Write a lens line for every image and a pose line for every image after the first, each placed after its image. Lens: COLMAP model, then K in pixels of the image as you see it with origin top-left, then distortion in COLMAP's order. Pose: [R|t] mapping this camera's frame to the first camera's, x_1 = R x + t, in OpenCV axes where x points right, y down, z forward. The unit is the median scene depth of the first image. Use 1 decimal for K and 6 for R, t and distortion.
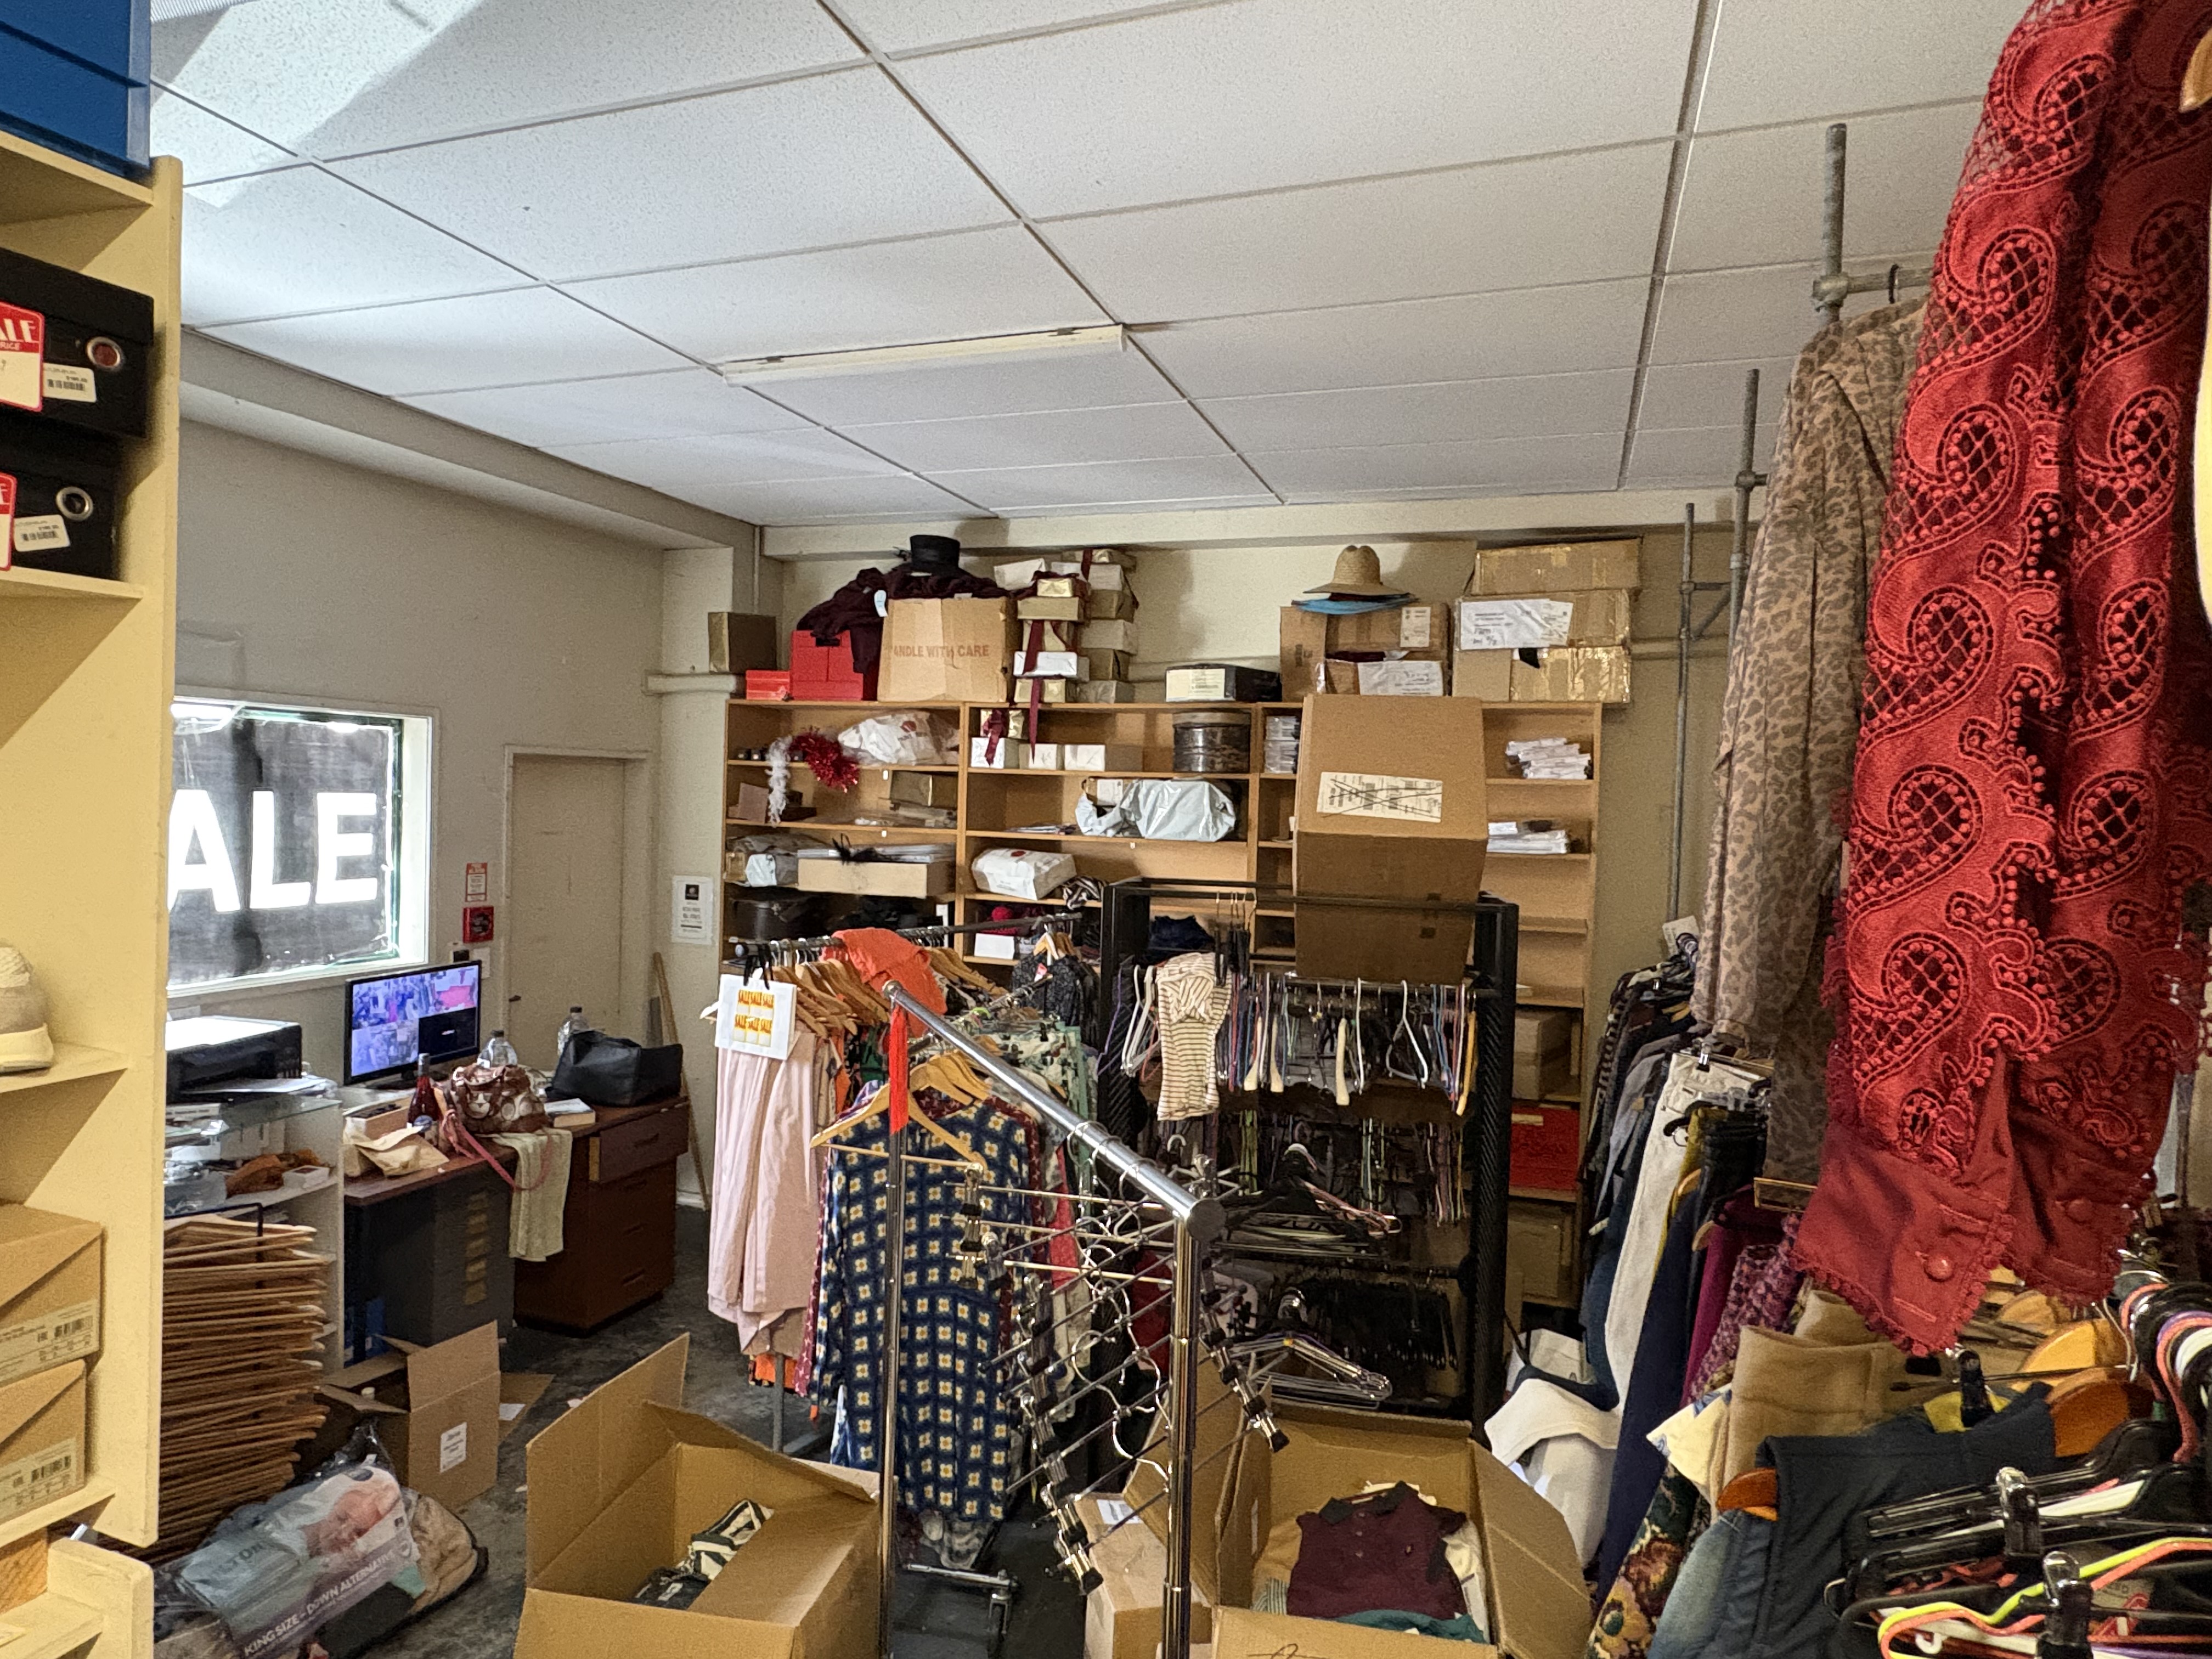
lens RADIAL K [[1298.2, 0, 1103.0], [0, 1298.2, 823.8], [0, 0, 1]] dist [-0.000187, 0.001915]
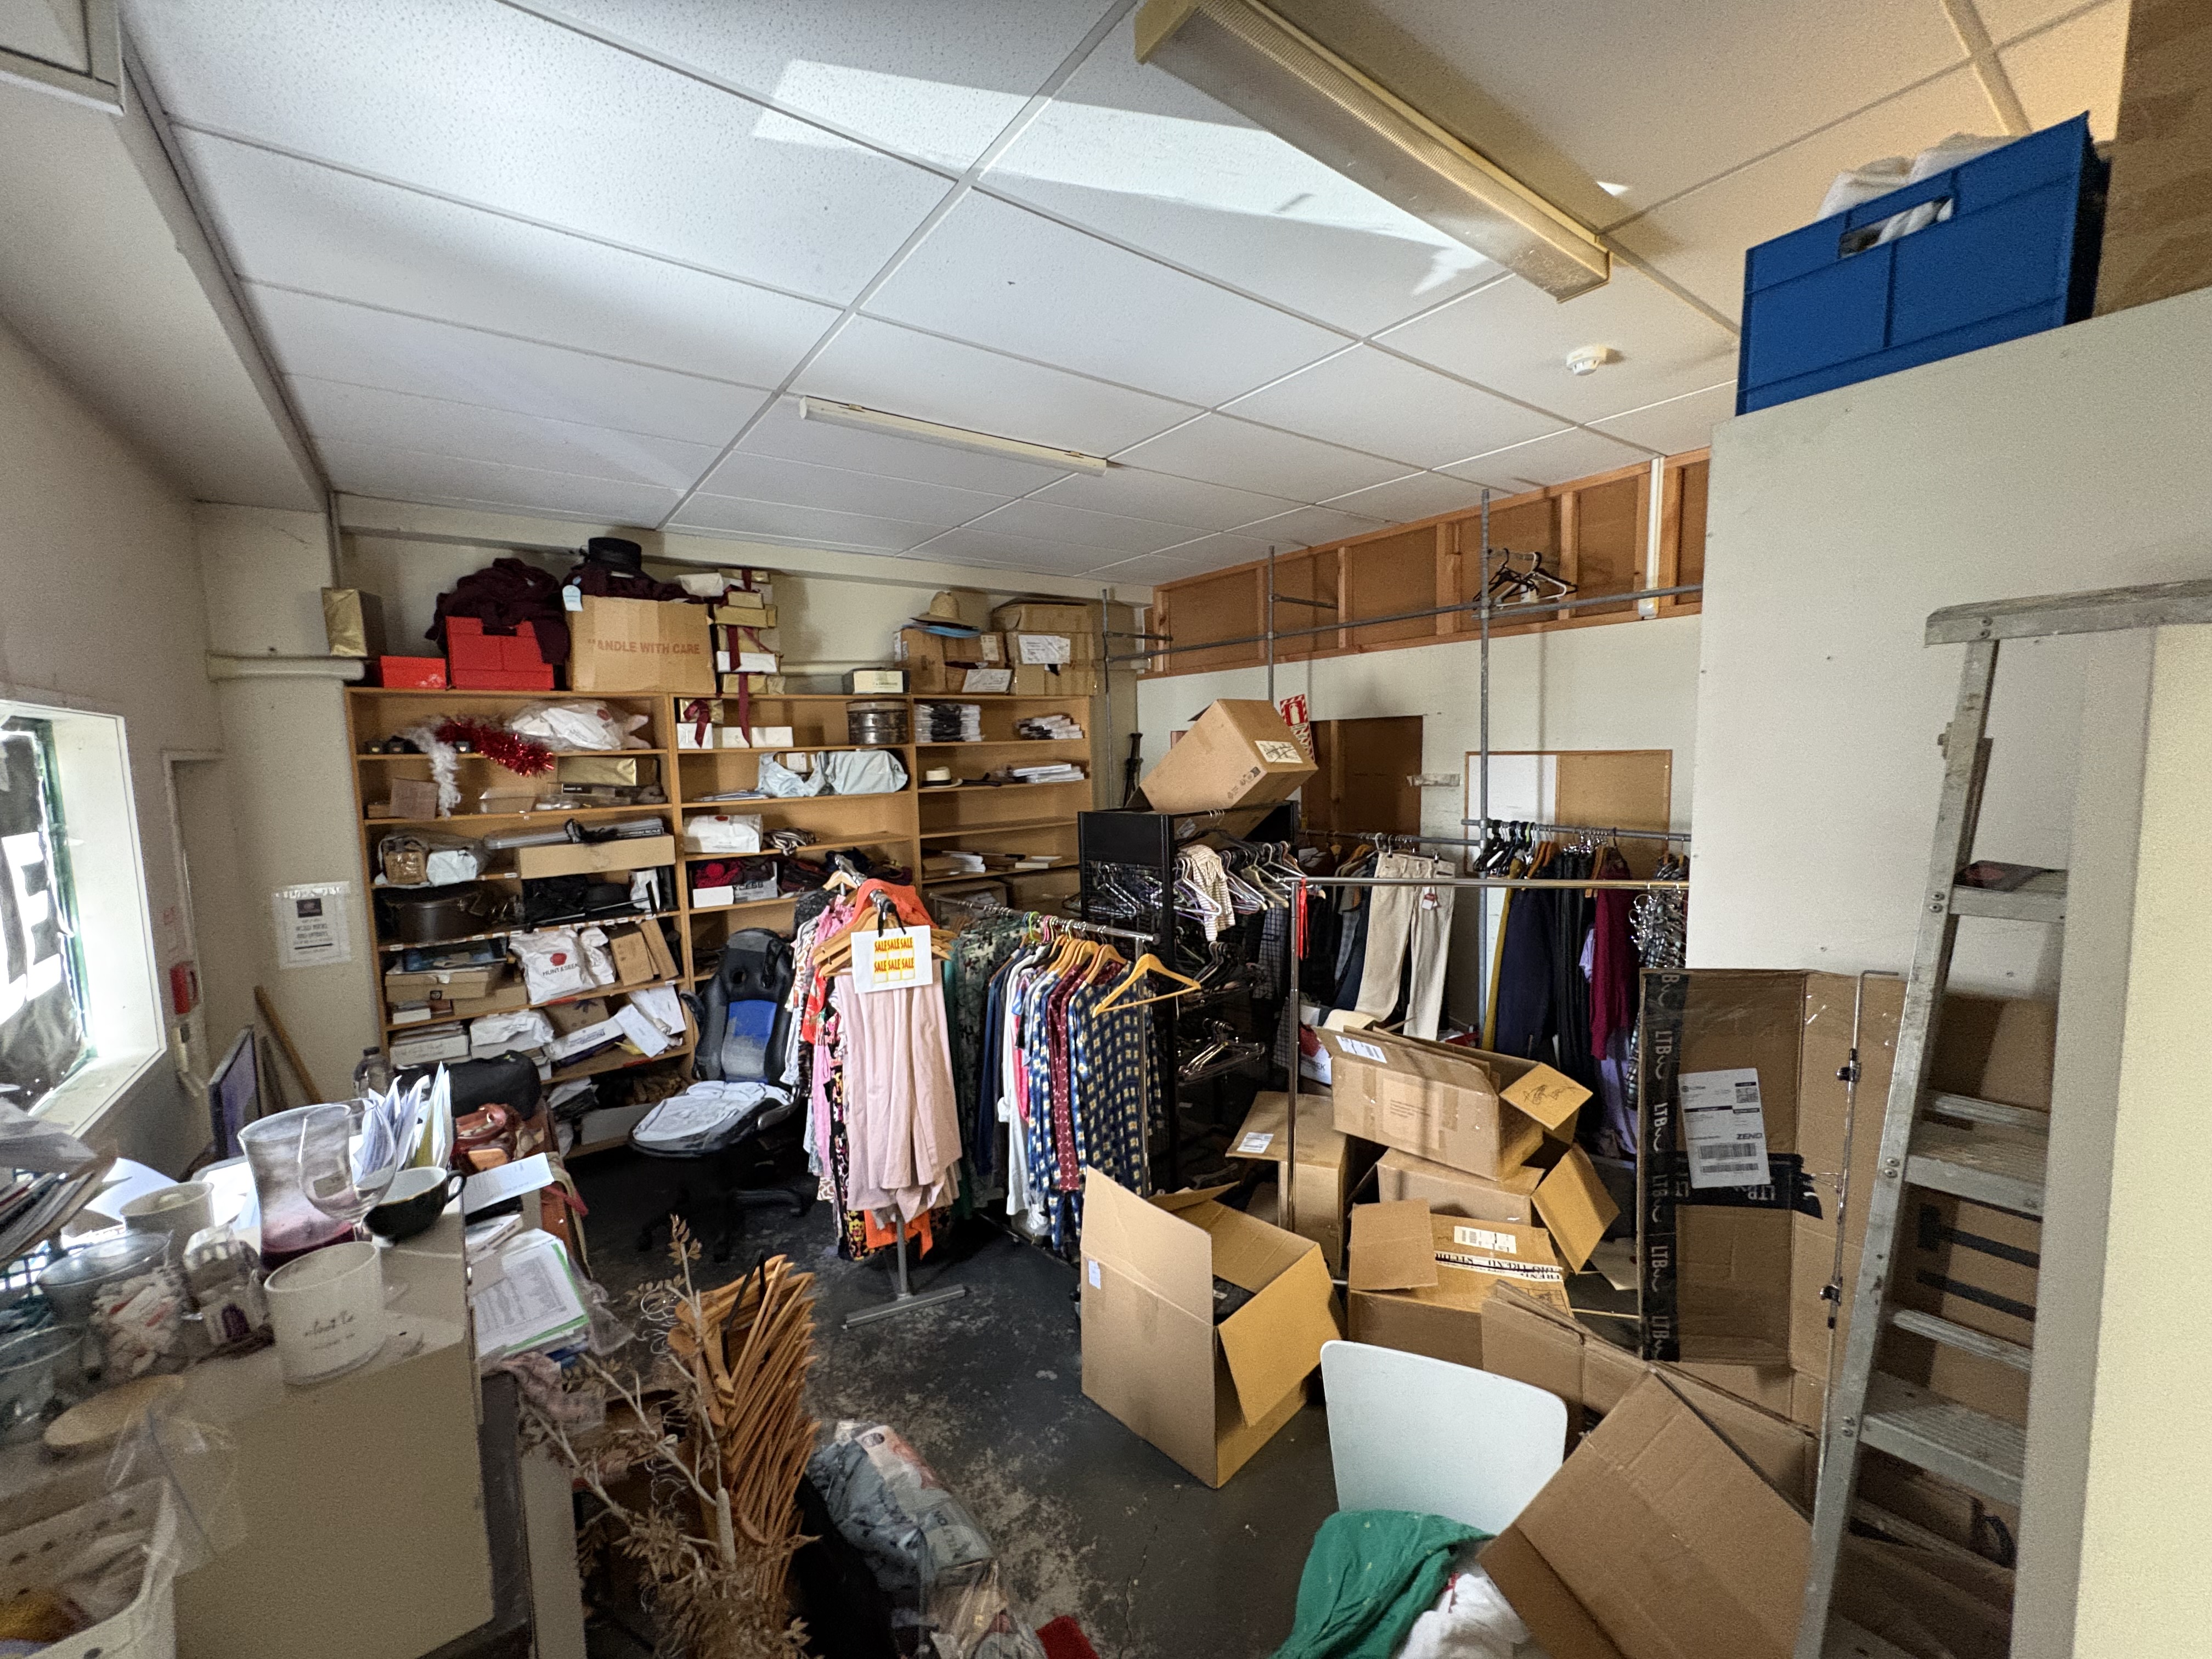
lens RADIAL K [[879.0, 0, 1103.0], [0, 879.0, 829.9], [0, 0, 1]] dist [0.001299, -0.000037]
pose [[0.554186, -0.126260, 0.822761, -0.558782], [0.062098, 0.991946, 0.110396, -0.035918], [-0.830073, -0.010089, 0.557563, 0.248712]]
